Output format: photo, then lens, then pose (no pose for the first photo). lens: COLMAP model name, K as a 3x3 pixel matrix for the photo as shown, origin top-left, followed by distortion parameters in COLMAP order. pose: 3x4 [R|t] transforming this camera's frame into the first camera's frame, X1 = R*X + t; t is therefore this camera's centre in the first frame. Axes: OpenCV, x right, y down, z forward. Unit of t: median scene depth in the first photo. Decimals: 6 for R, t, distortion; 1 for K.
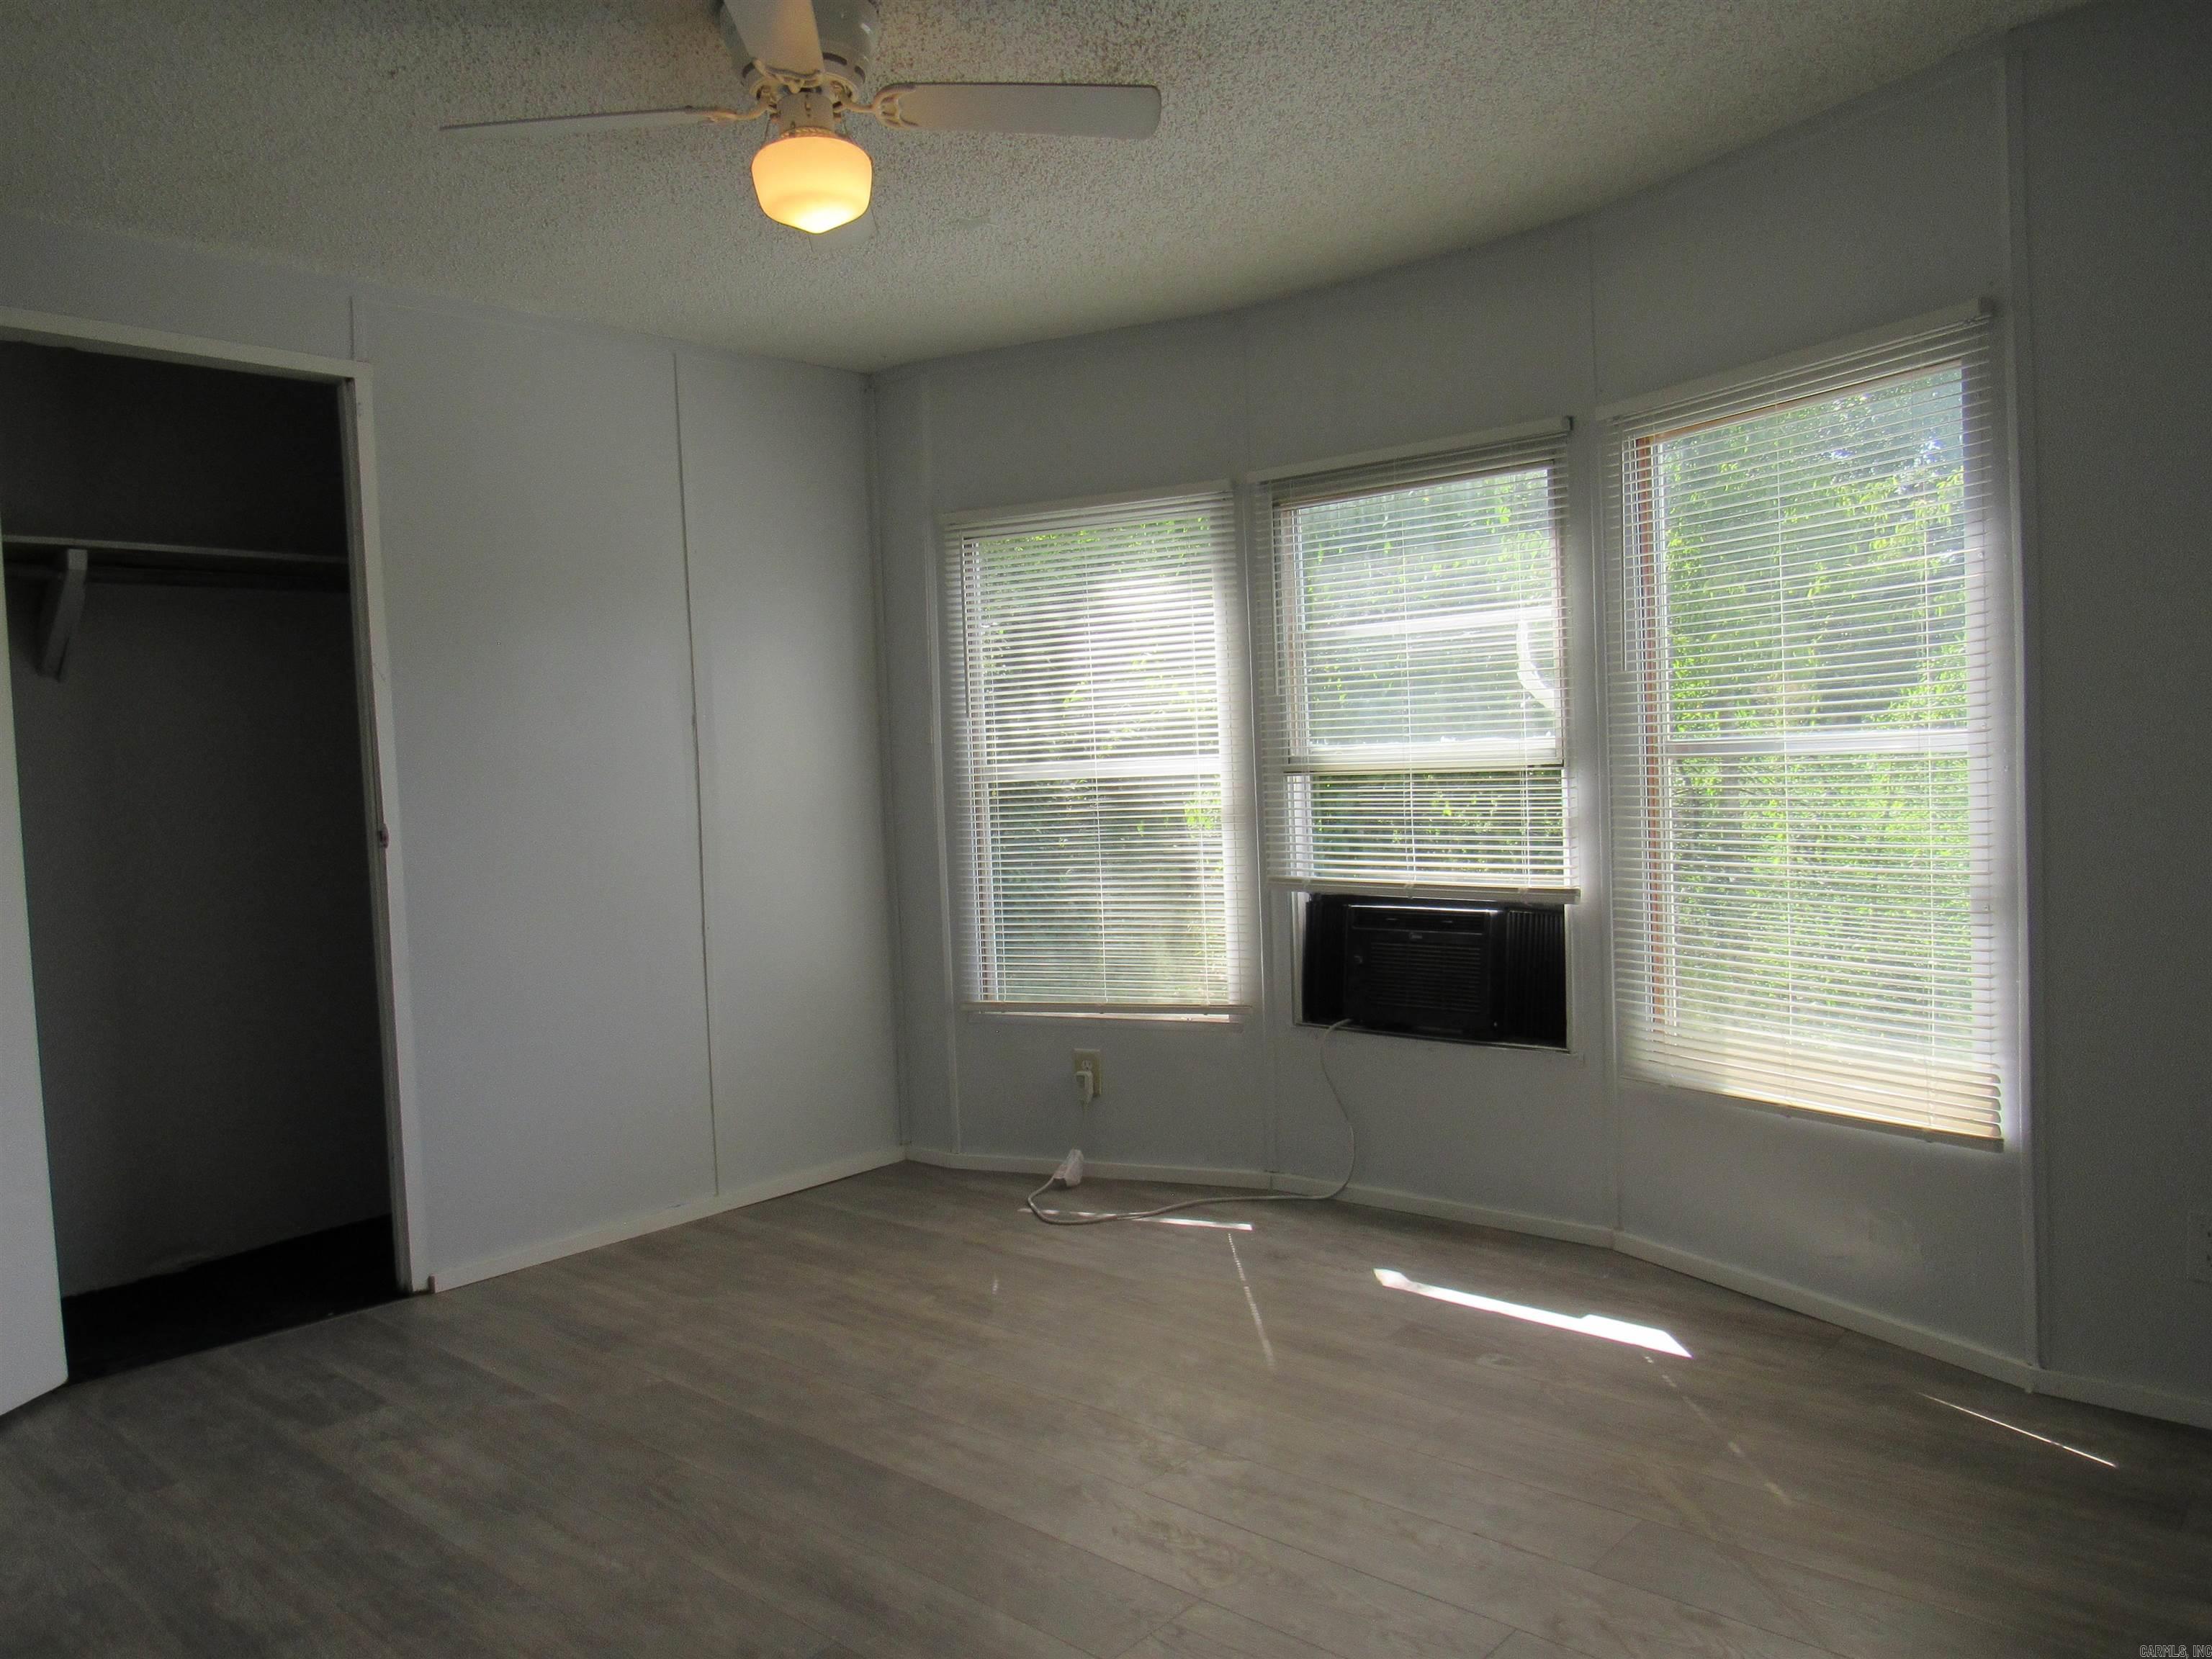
lens RADIAL K [[1584.9, 0, 1102.3], [0, 1584.9, 828.4], [0, 0, 1]] dist [-0.026305, 0.001899]
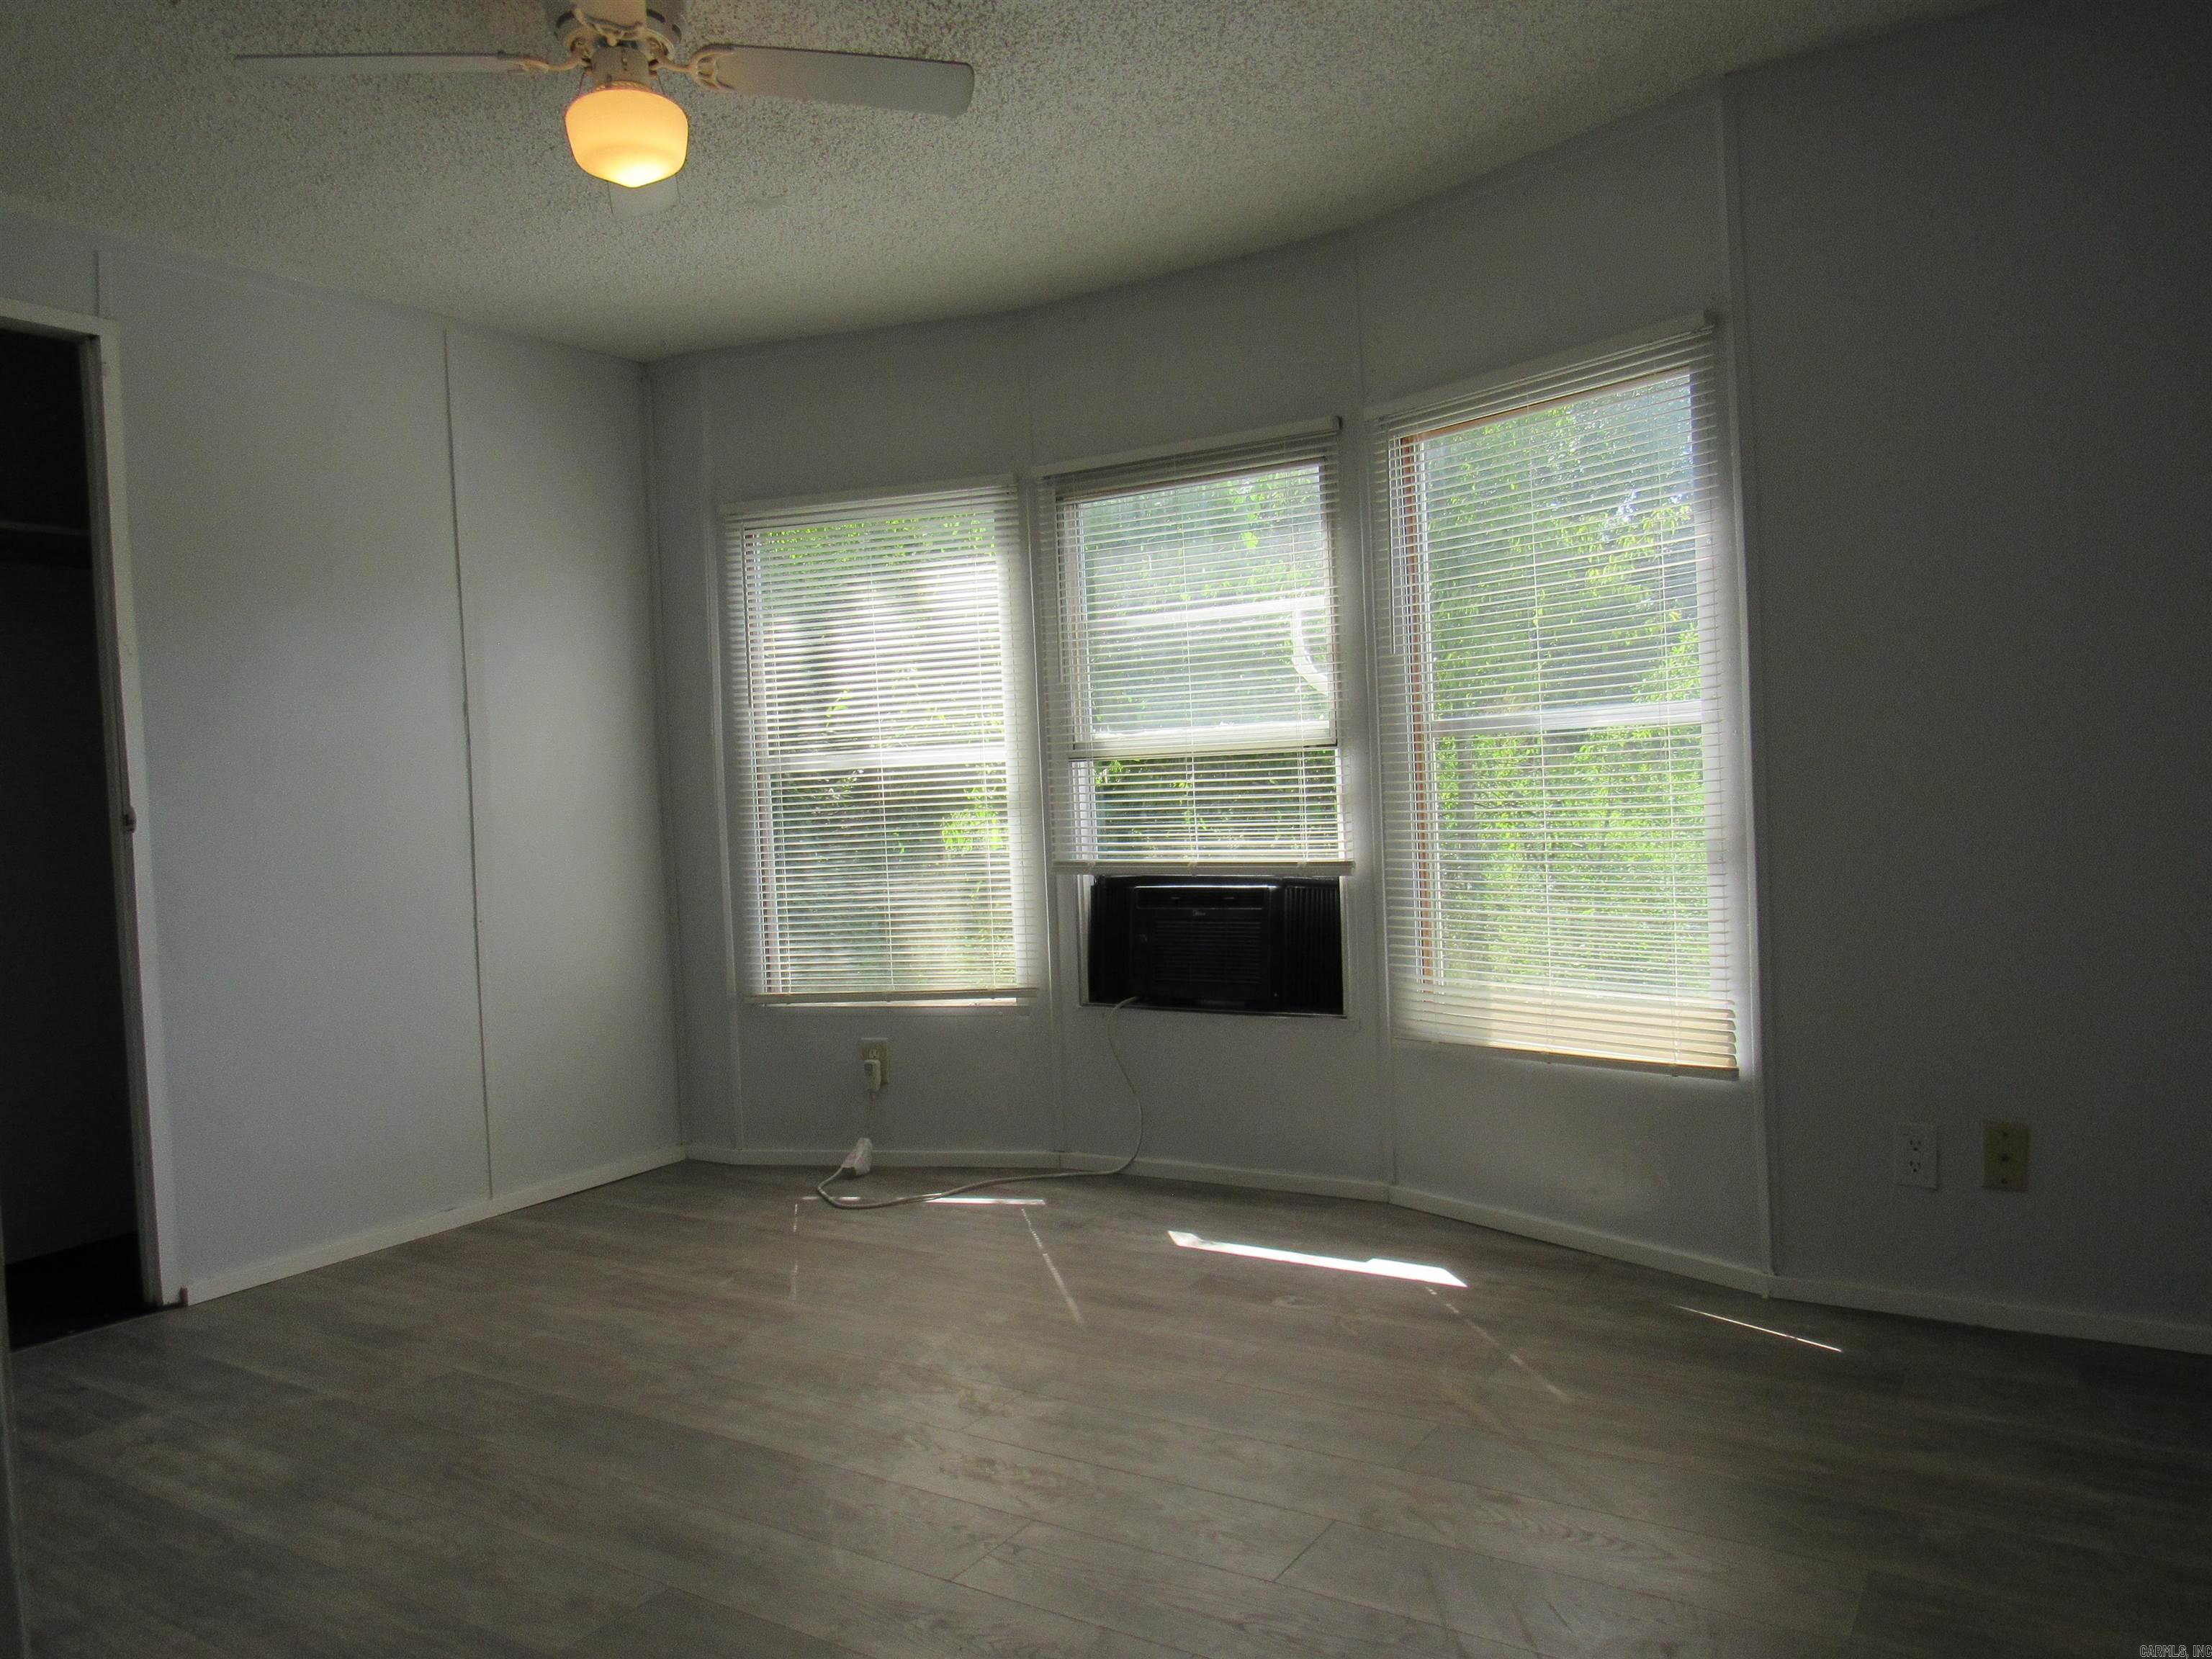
lens RADIAL K [[1580.9, 0, 1106.0], [0, 1580.9, 829.5], [0, 0, 1]] dist [-0.031246, 0.005906]
pose [[0.986891, -0.007208, 0.161226, -0.032959], [0.010495, 0.999754, -0.019548, 0.037454], [-0.161046, 0.020984, 0.986724, -0.017141]]
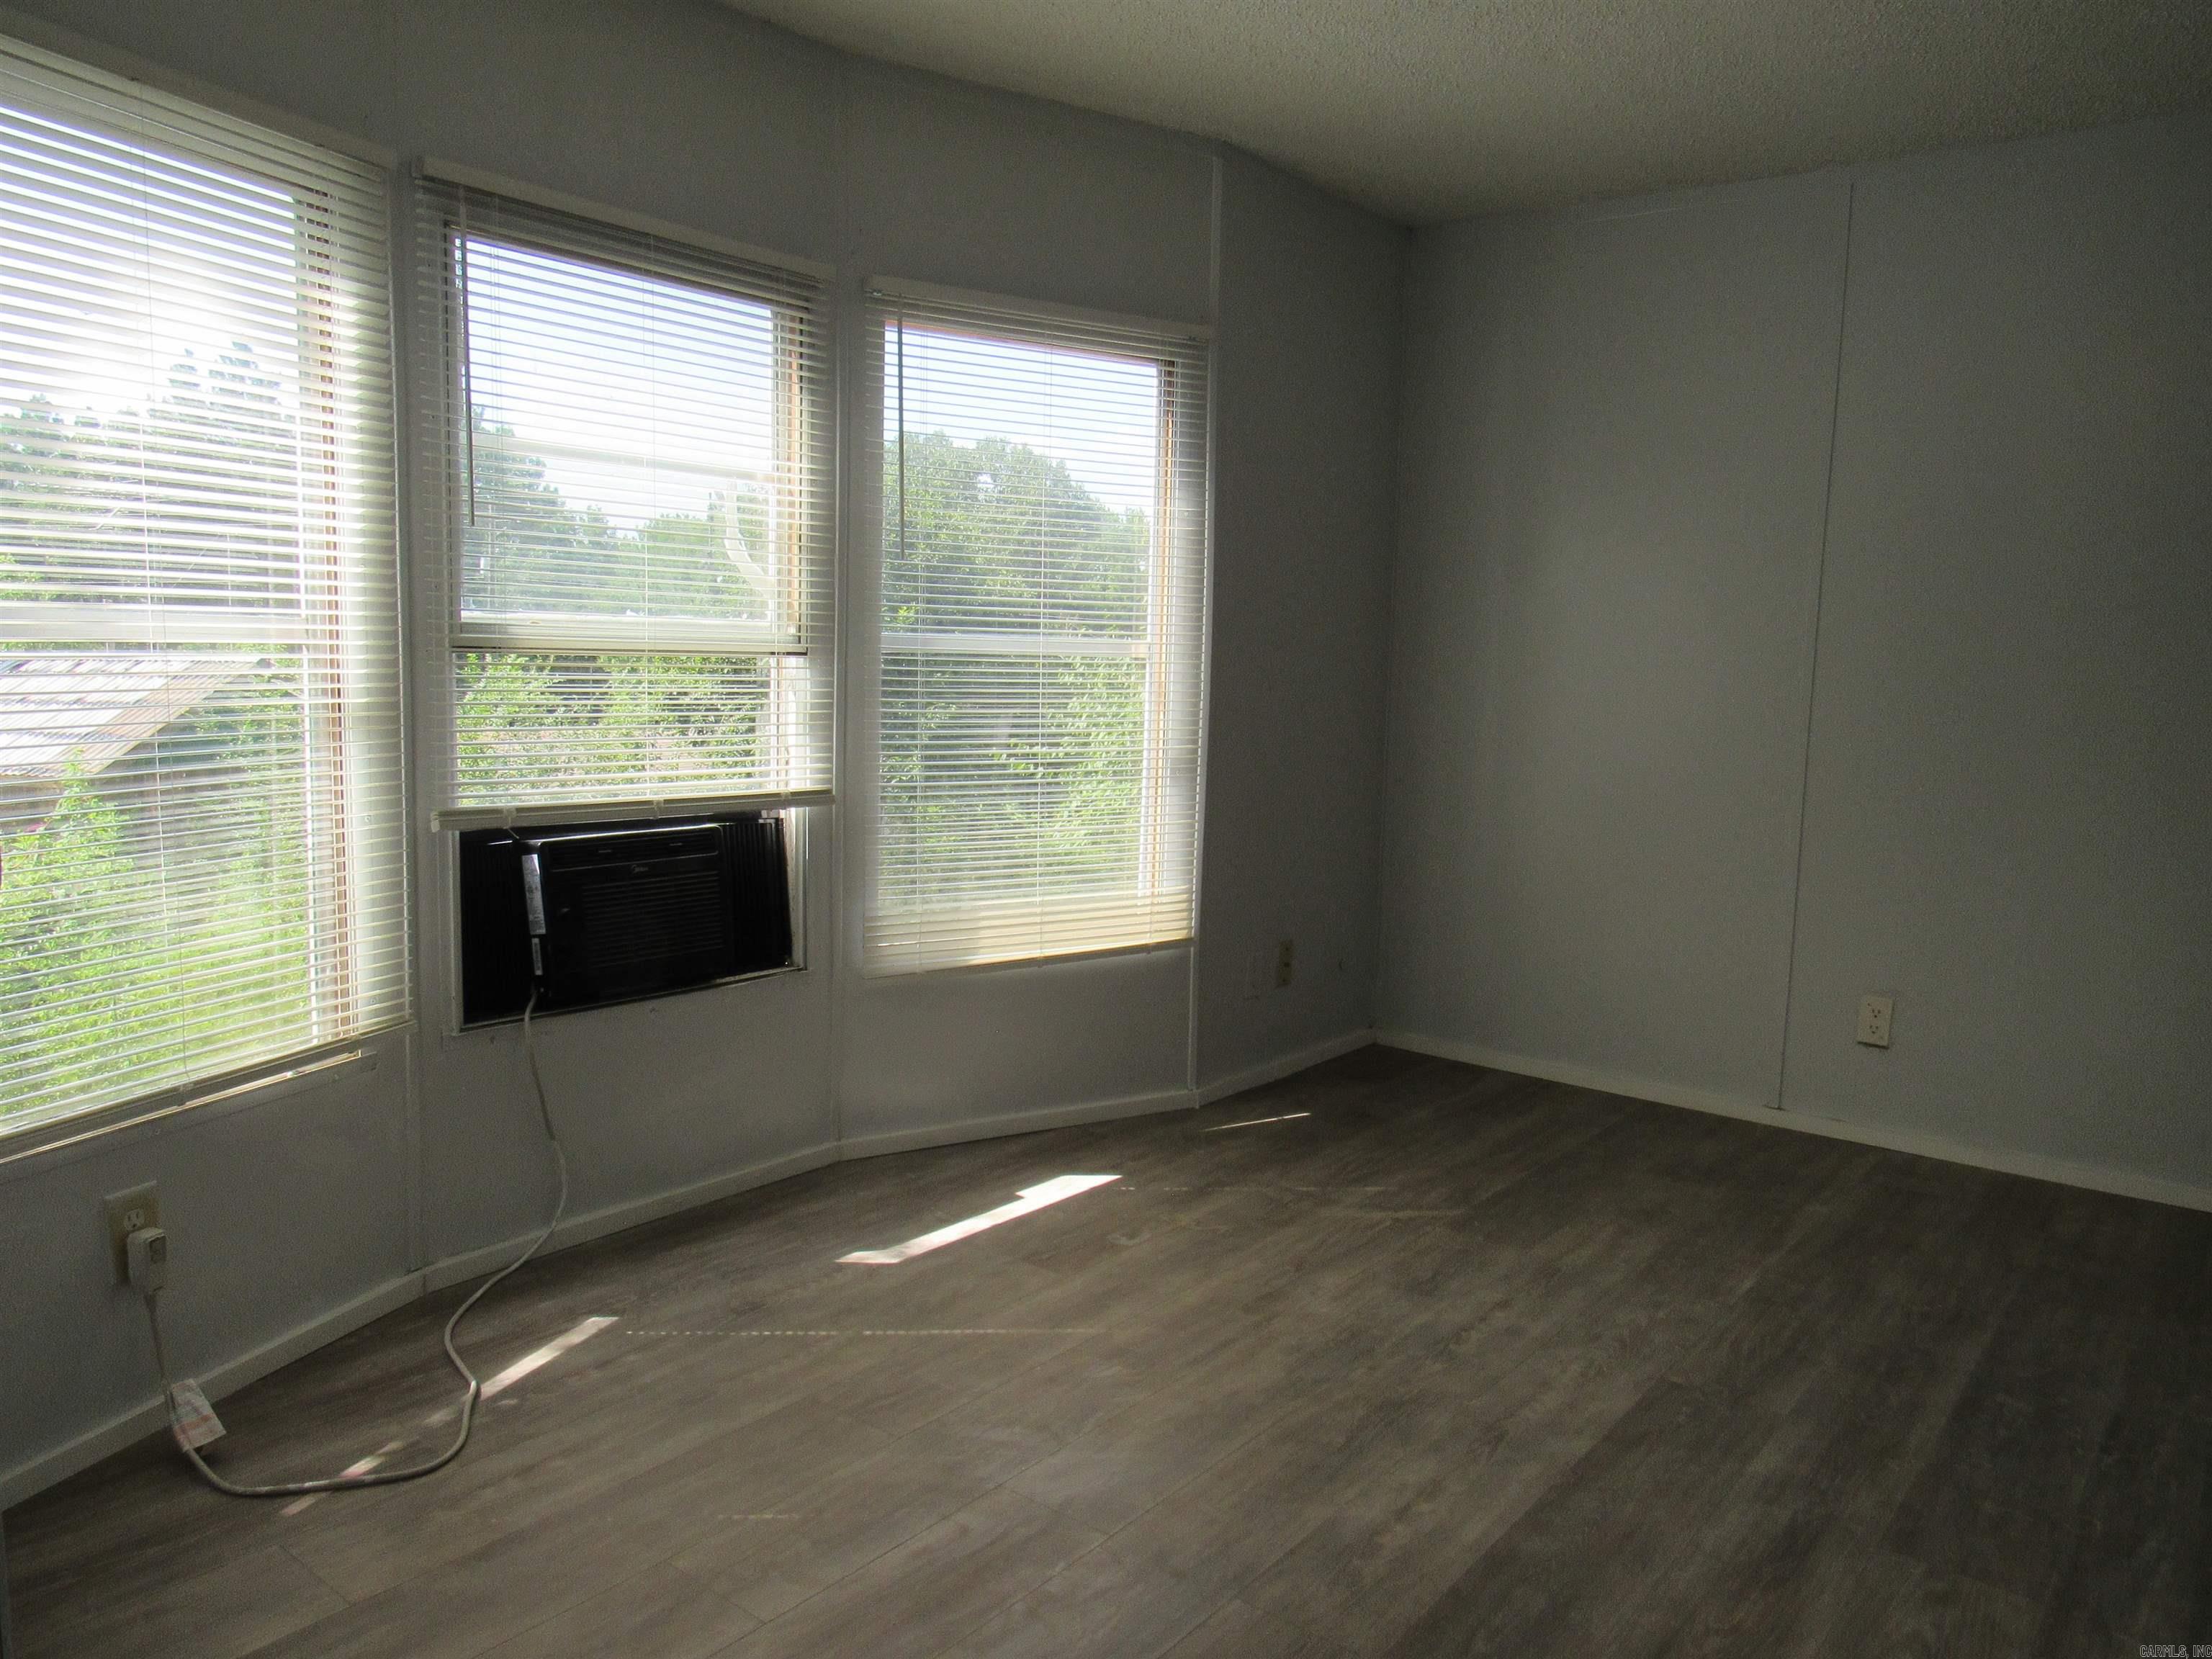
lens RADIAL K [[1580.9, 0, 1106.0], [0, 1580.9, 829.5], [0, 0, 1]] dist [-0.031246, 0.005906]
pose [[-0.057712, -0.079585, 0.995156, -0.659825], [0.017133, 0.996592, 0.080693, -0.009957], [-0.998186, 0.021707, -0.056152, 0.935909]]
